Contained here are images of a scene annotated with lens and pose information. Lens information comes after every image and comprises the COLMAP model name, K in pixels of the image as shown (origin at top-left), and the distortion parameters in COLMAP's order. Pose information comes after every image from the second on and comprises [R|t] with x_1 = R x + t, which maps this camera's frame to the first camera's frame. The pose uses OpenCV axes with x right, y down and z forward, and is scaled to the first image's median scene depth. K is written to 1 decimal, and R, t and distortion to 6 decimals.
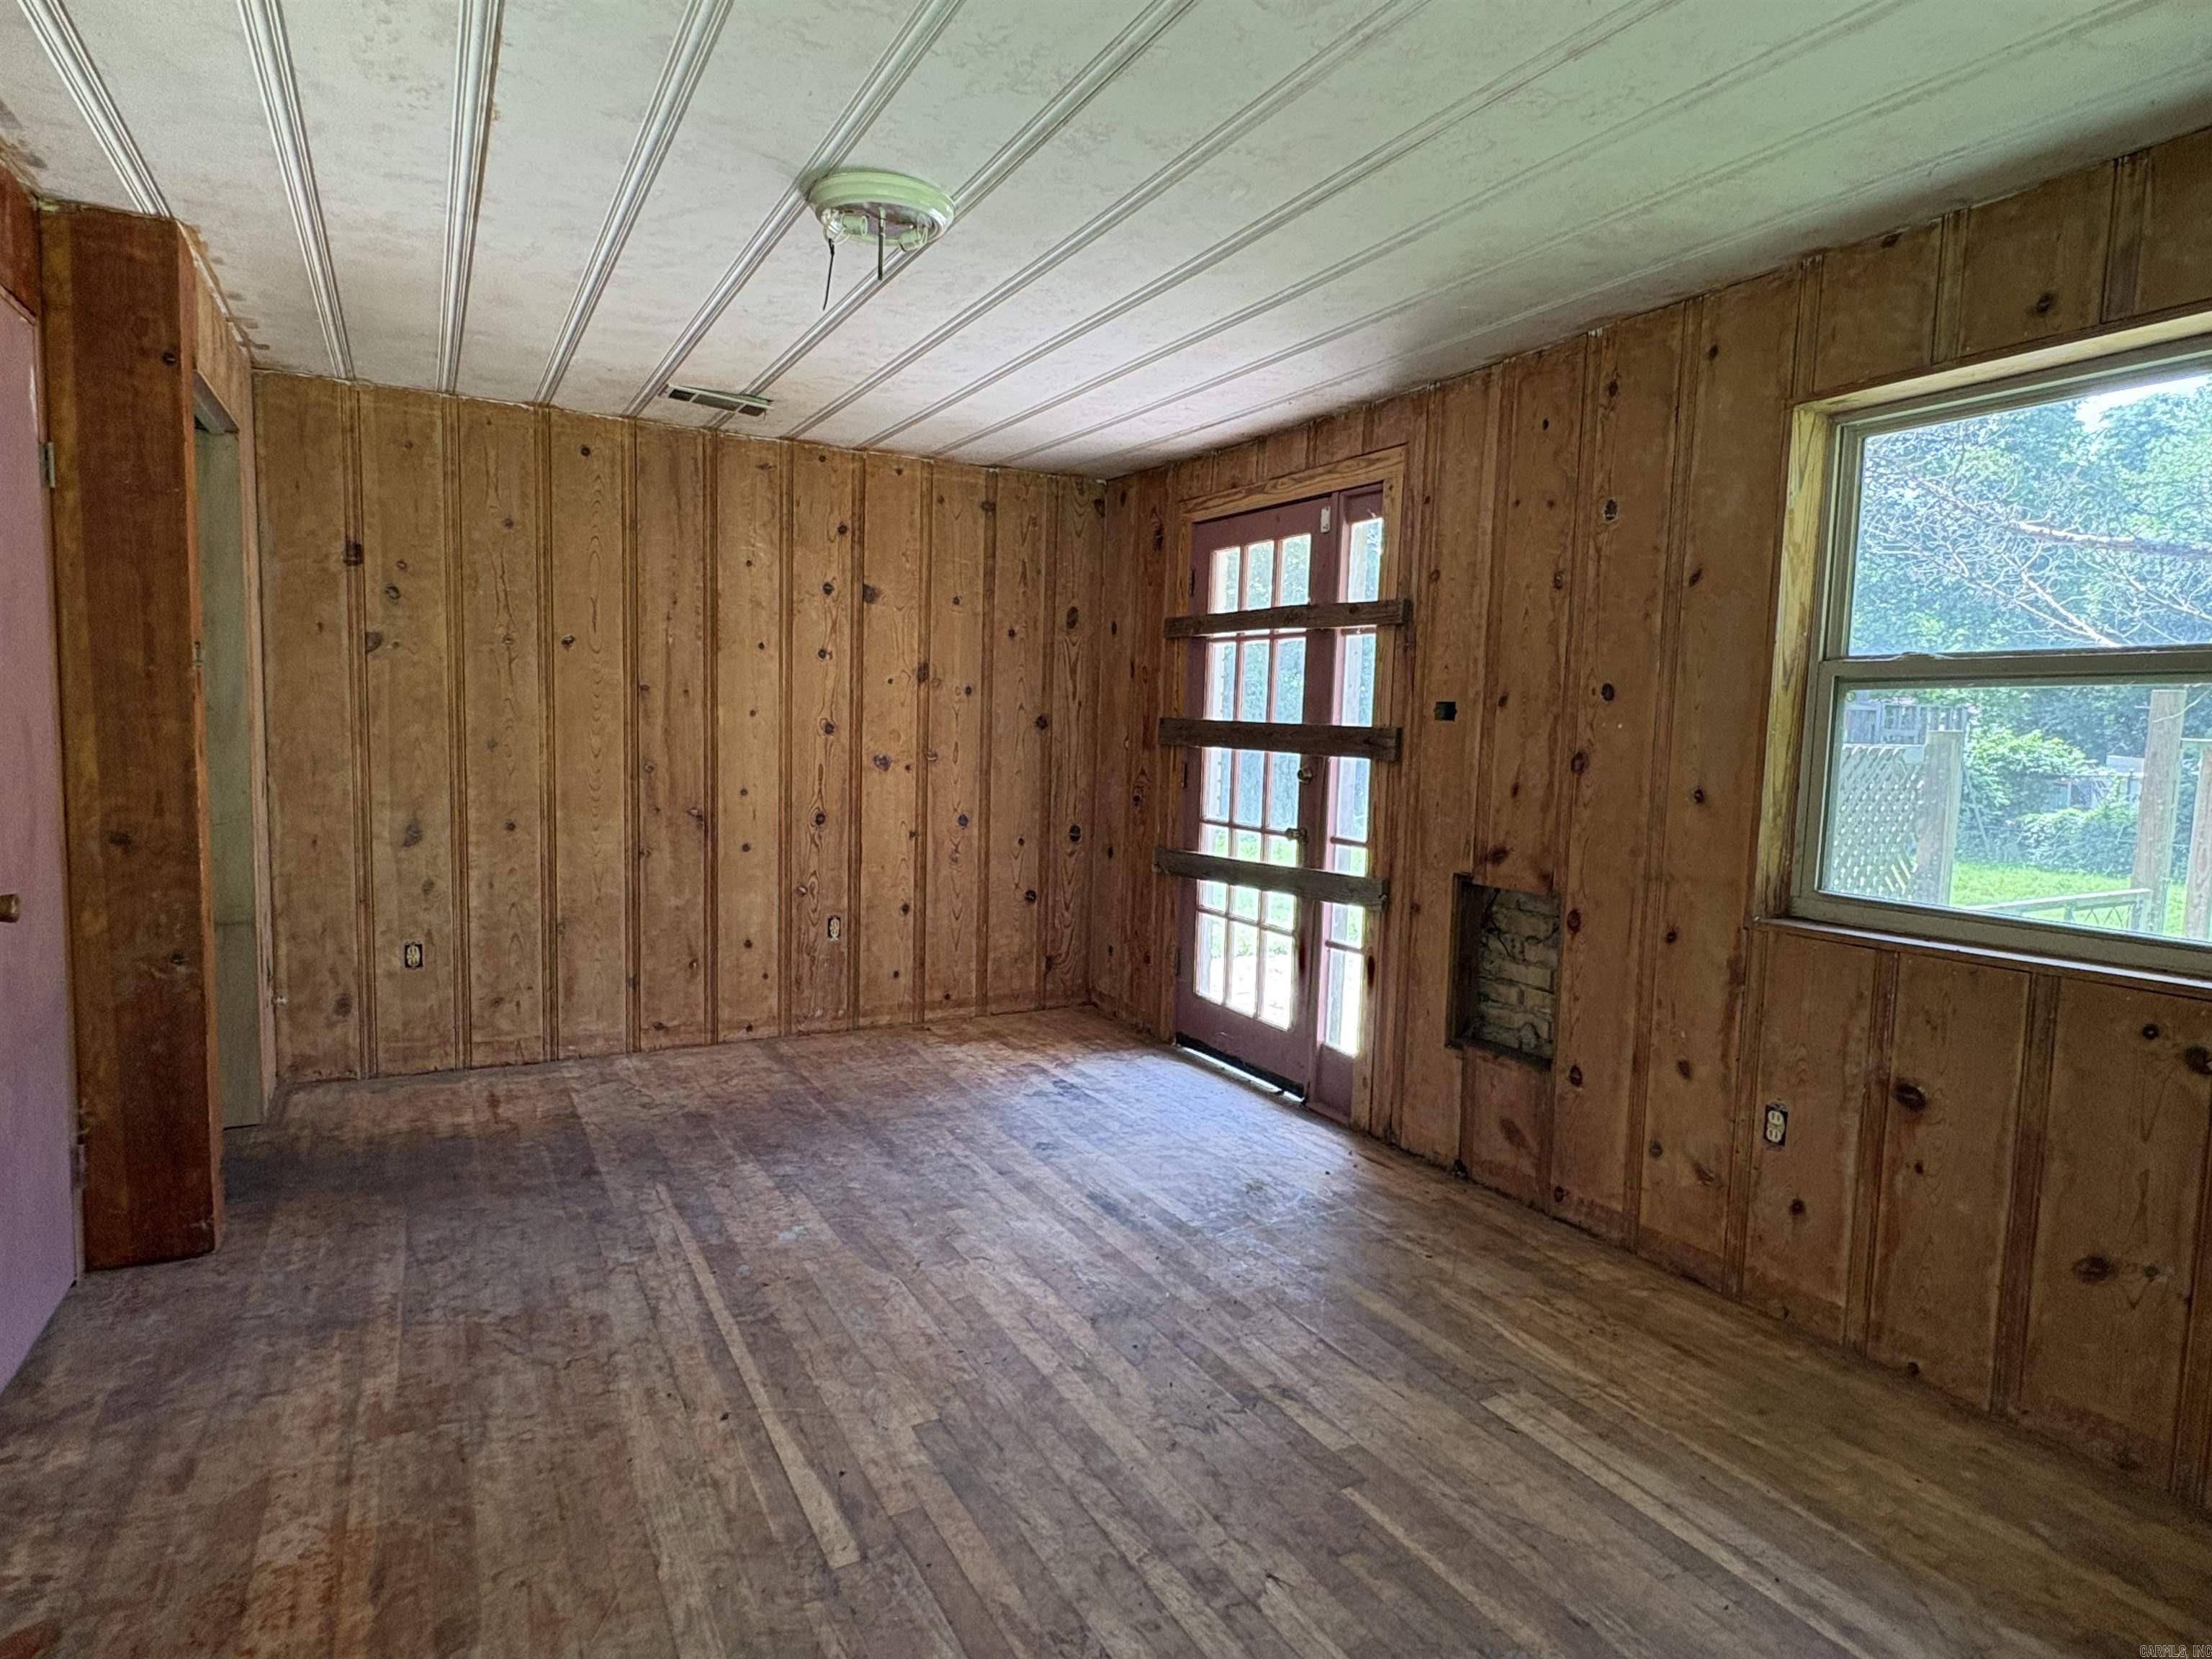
lens RADIAL K [[1242.5, 0, 1095.5], [0, 1242.5, 836.4], [0, 0, 1]] dist [0.001711, 0.002290]
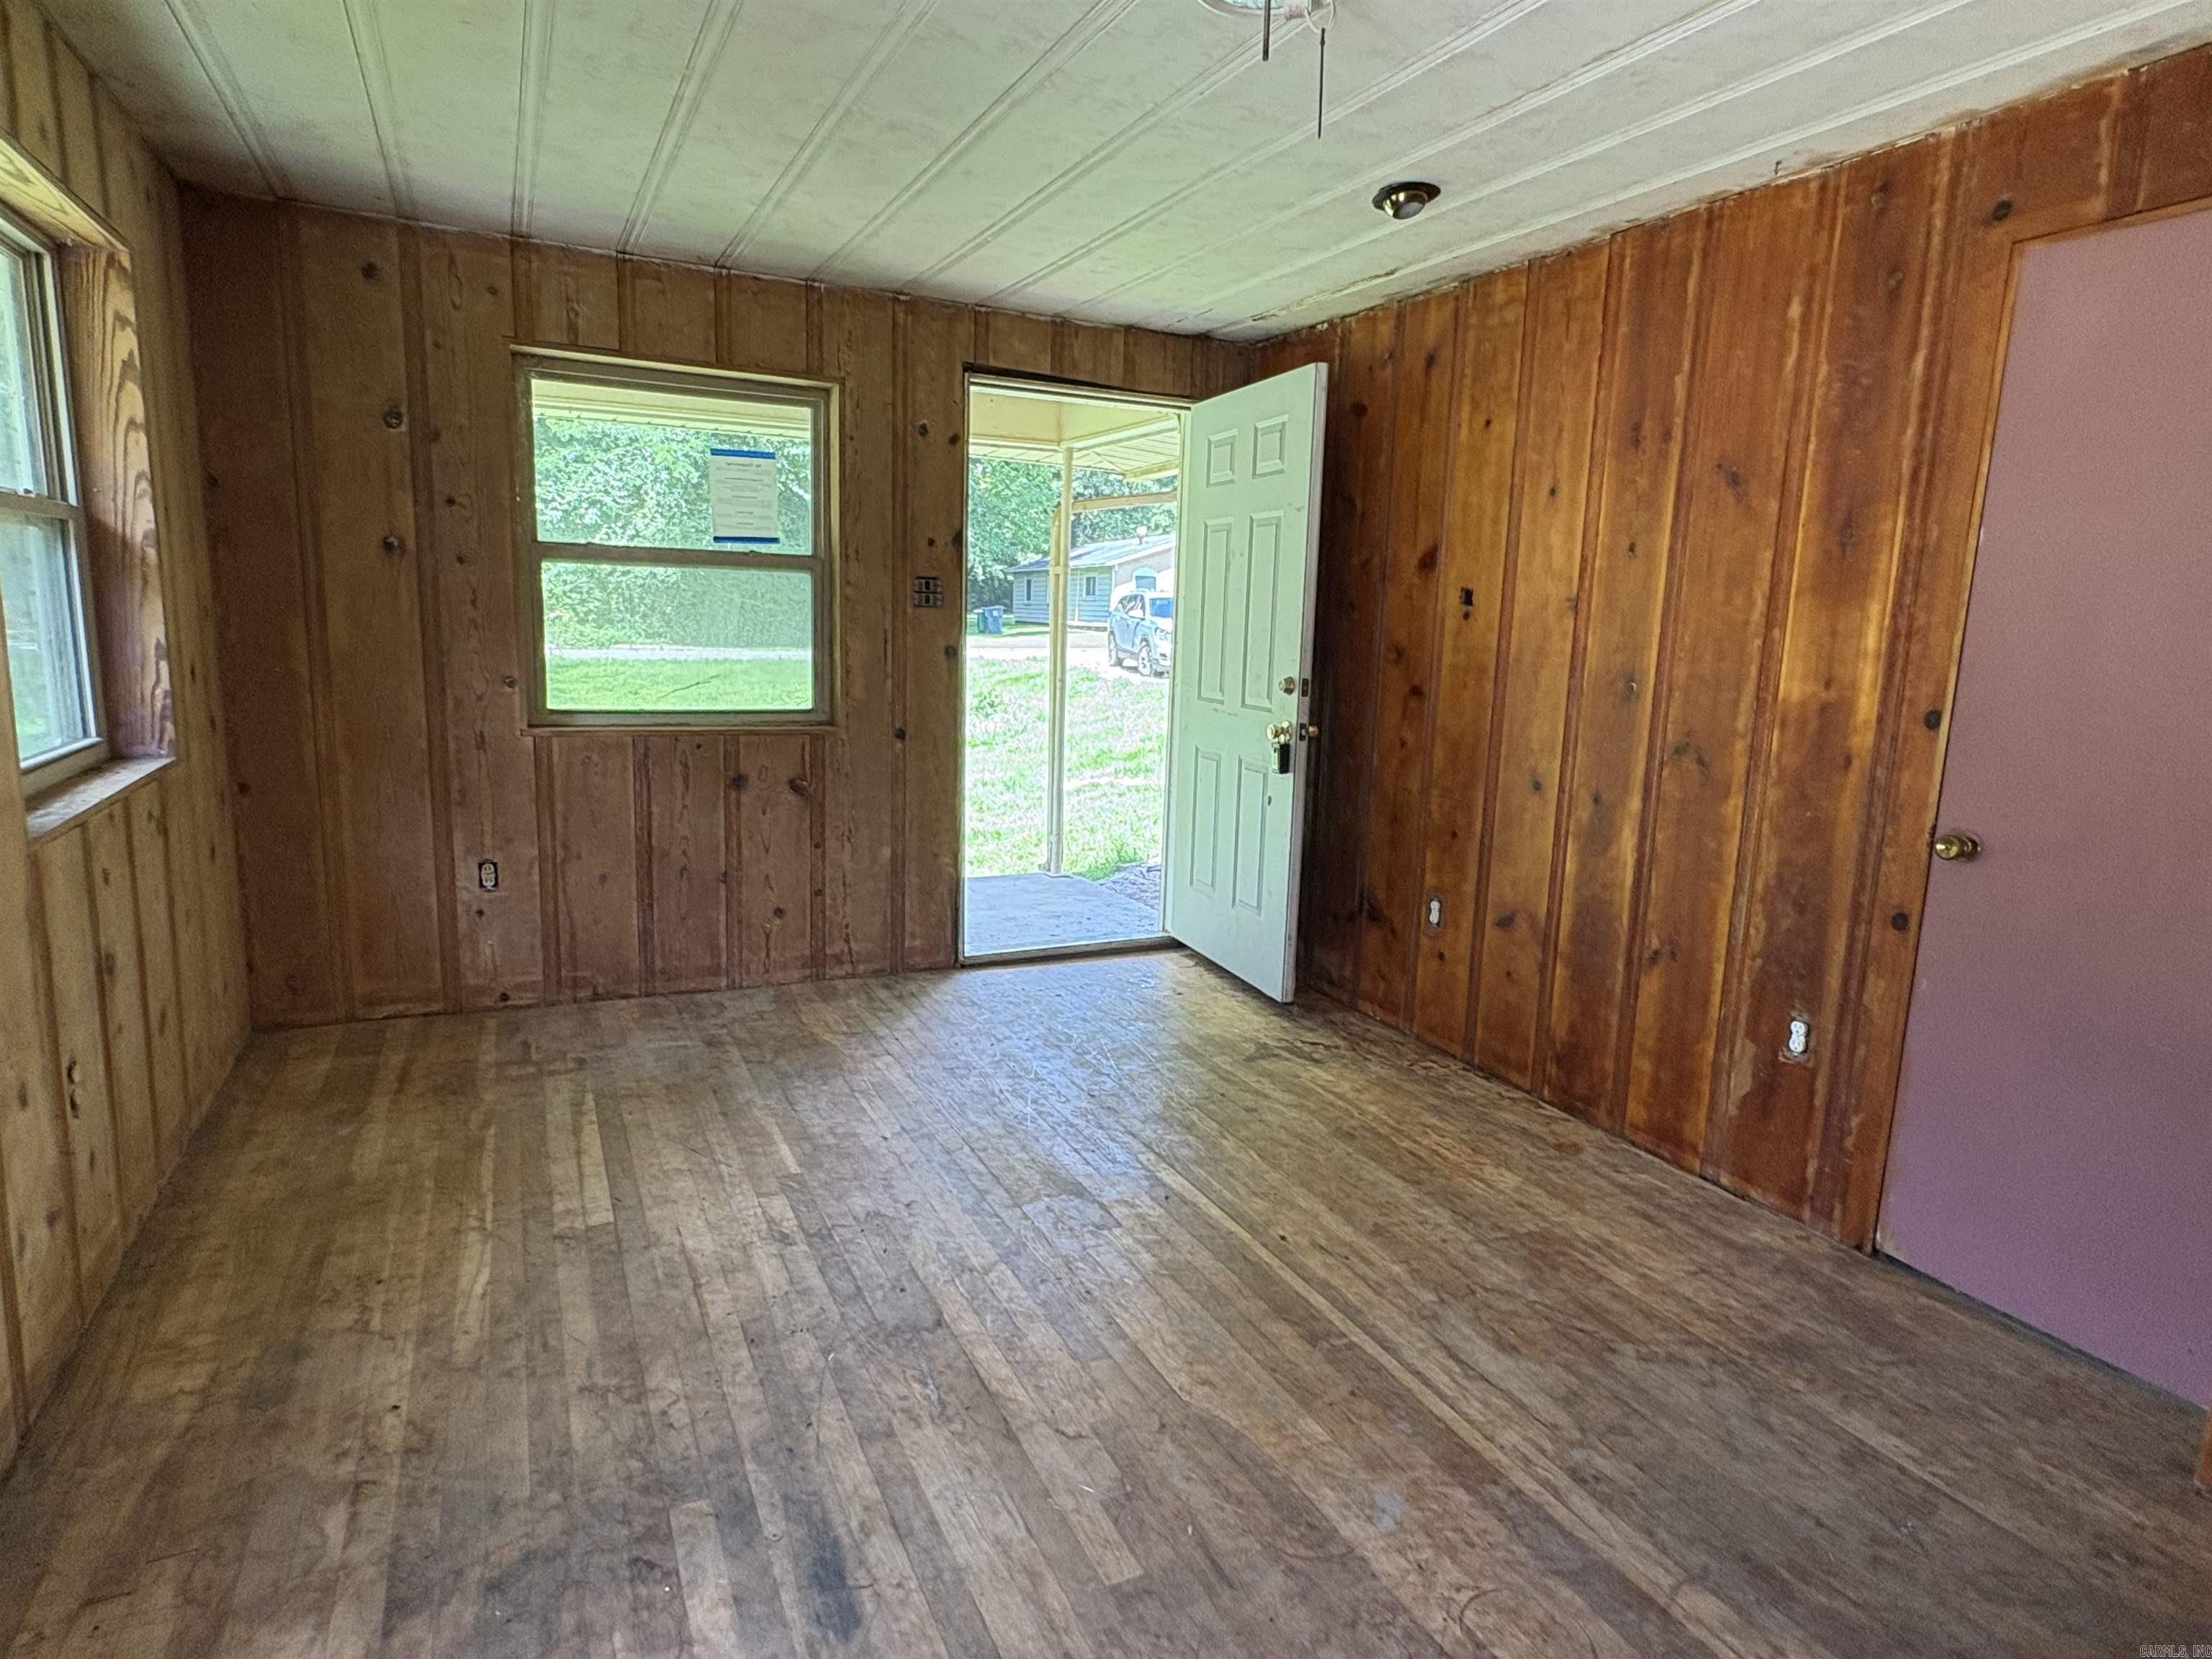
lens RADIAL K [[1245.5, 0, 1100.7], [0, 1245.5, 827.3], [0, 0, 1]] dist [0.002543, 0.002287]
pose [[-0.997214, -0.066175, 0.034419, -0.126773], [-0.054875, 0.963400, 0.262391, -0.181527], [-0.050523, 0.259772, -0.964348, 1.823542]]
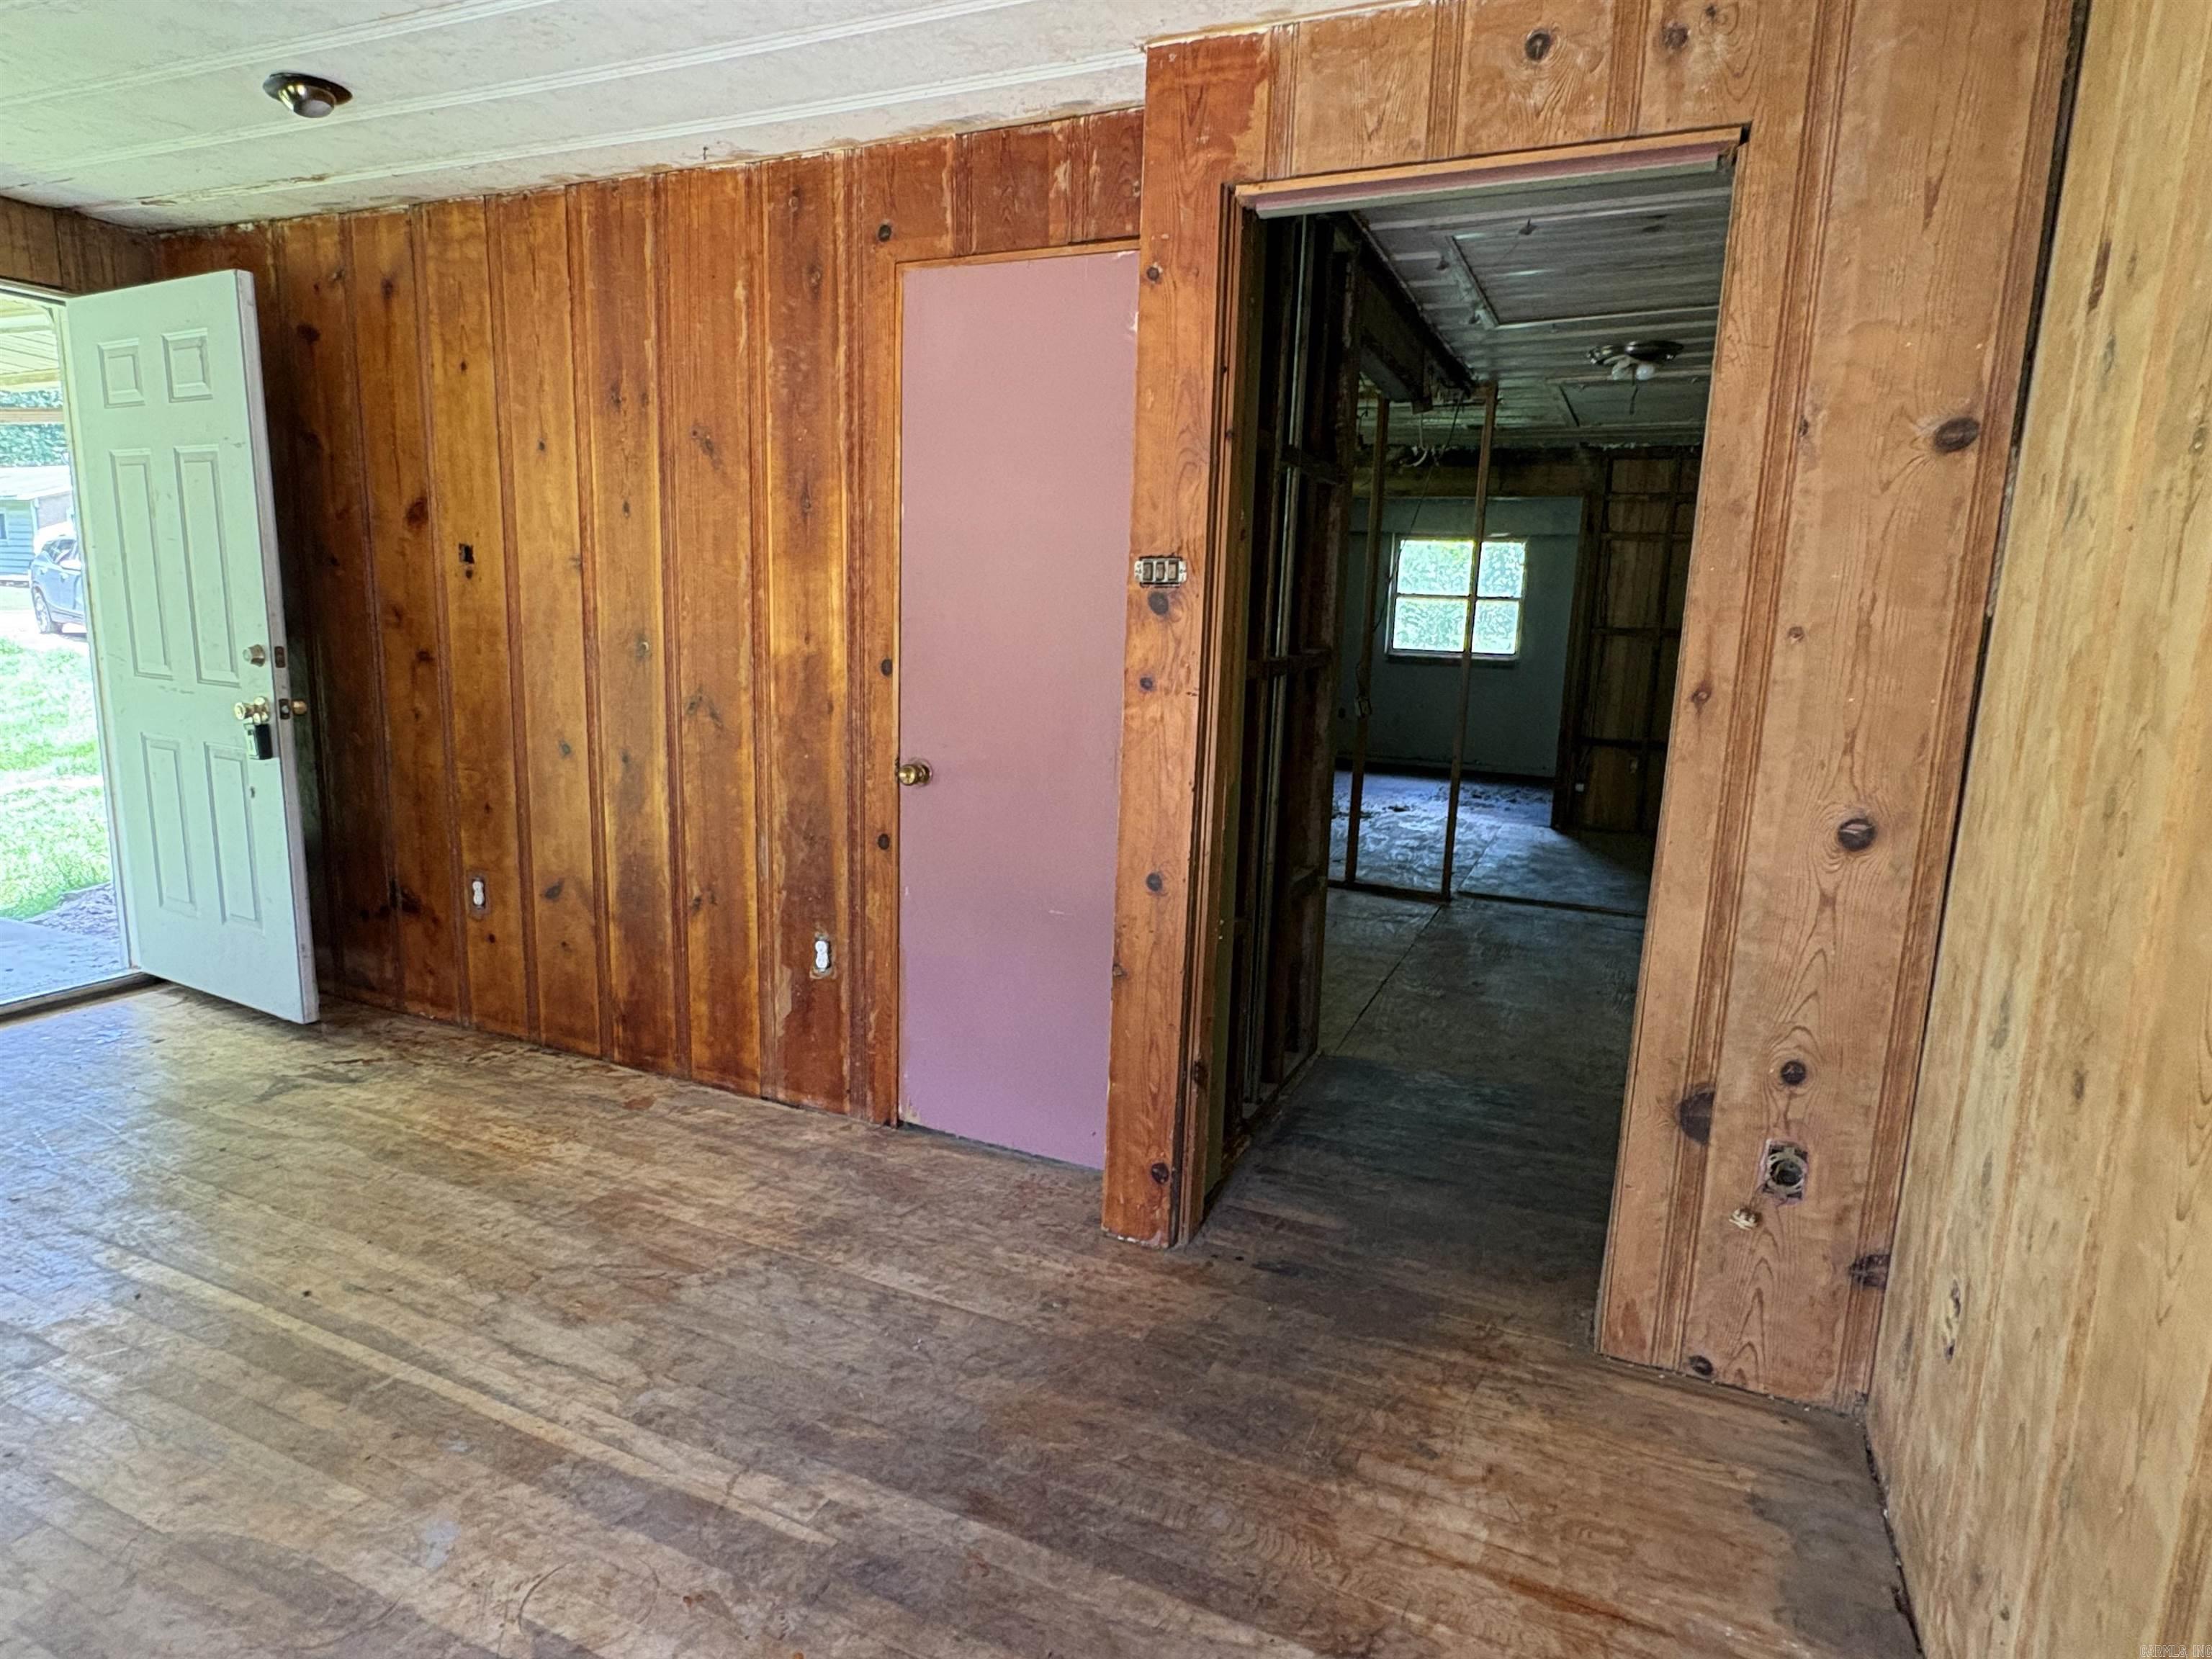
lens RADIAL K [[1245.5, 0, 1100.7], [0, 1245.5, 827.3], [0, 0, 1]] dist [0.002543, 0.002287]
pose [[-0.791614, 0.056244, -0.608428, -0.189866], [-0.112195, 0.965444, 0.235223, -0.191637], [0.600633, 0.254468, -0.757949, 1.849177]]
